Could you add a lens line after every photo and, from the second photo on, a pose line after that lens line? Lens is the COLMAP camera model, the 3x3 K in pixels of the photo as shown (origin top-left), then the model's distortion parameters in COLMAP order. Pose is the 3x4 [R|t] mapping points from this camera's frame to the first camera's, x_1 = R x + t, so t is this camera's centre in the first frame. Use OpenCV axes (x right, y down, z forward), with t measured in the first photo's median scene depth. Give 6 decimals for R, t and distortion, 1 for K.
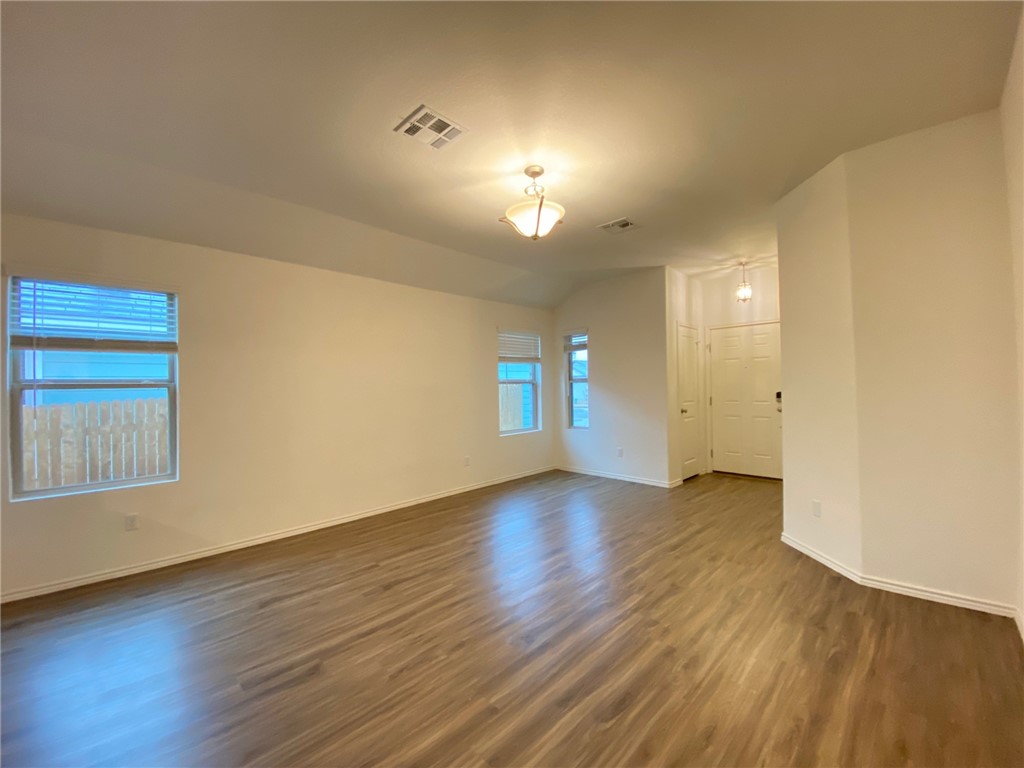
lens RADIAL K [[417.1, 0, 512.0], [0, 417.1, 384.0], [0, 0, 1]] dist [0.040119, -0.026941]
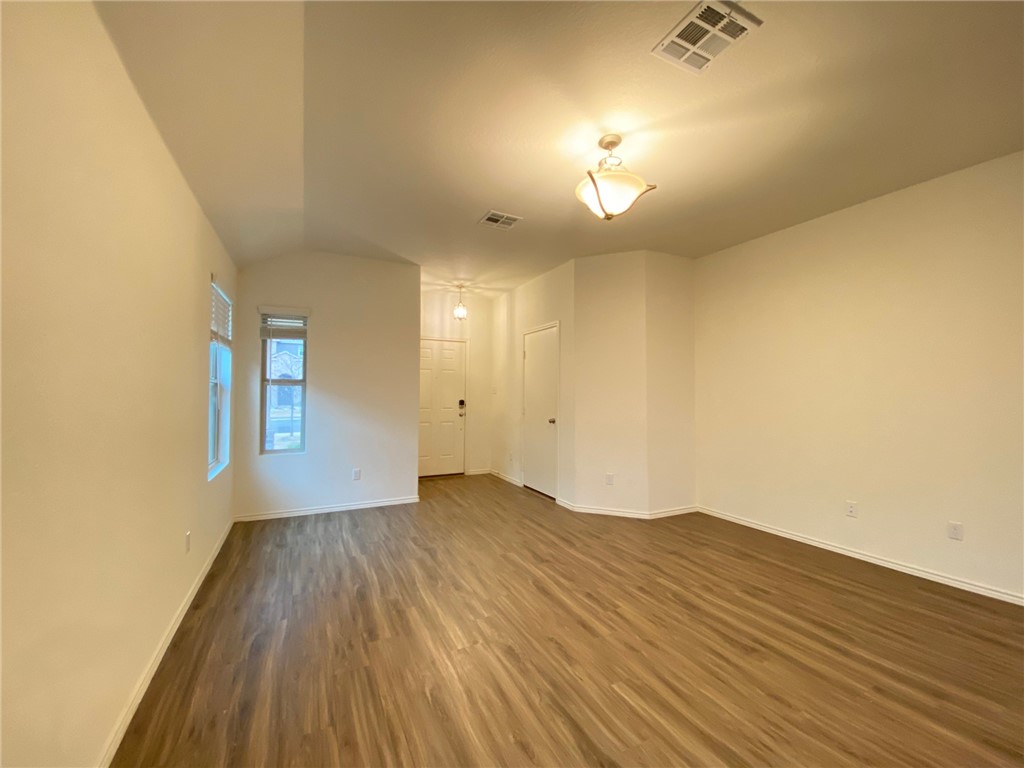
lens RADIAL K [[417.1, 0, 512.0], [0, 417.1, 384.0], [0, 0, 1]] dist [0.040119, -0.026941]
pose [[0.317370, 0.042914, 0.947330, -0.752121], [-0.024649, 0.999011, -0.036998, 0.023444], [-0.947981, -0.011609, 0.318114, 0.832350]]
